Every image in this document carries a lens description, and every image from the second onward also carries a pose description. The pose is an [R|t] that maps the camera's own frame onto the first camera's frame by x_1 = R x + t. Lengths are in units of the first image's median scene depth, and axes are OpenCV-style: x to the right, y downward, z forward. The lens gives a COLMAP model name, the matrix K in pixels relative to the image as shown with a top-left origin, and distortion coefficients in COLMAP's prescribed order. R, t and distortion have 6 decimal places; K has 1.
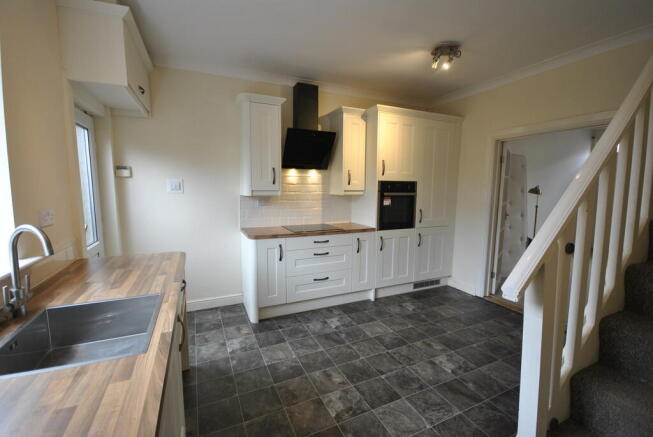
lens RADIAL K [[289.5, 0, 329.1], [0, 289.5, 222.3], [0, 0, 1]] dist [0.022428, -0.017485]
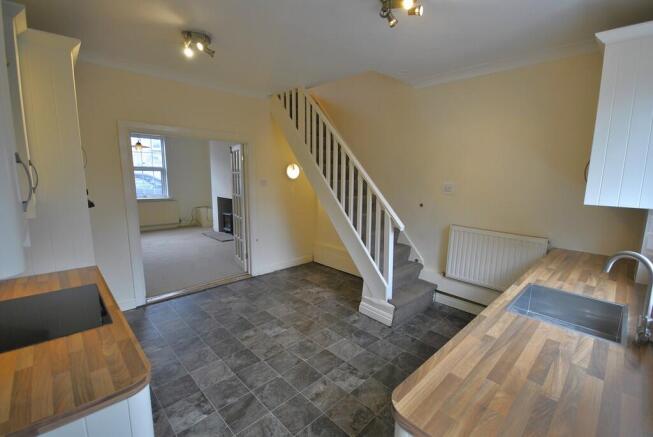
lens RADIAL K [[289.5, 0, 329.1], [0, 289.5, 222.3], [0, 0, 1]] dist [0.022428, -0.017485]
pose [[-0.341866, -0.162785, 0.925542, -0.899904], [0.092596, 0.974255, 0.205555, -0.240704], [-0.935176, 0.155974, -0.317992, 1.322775]]
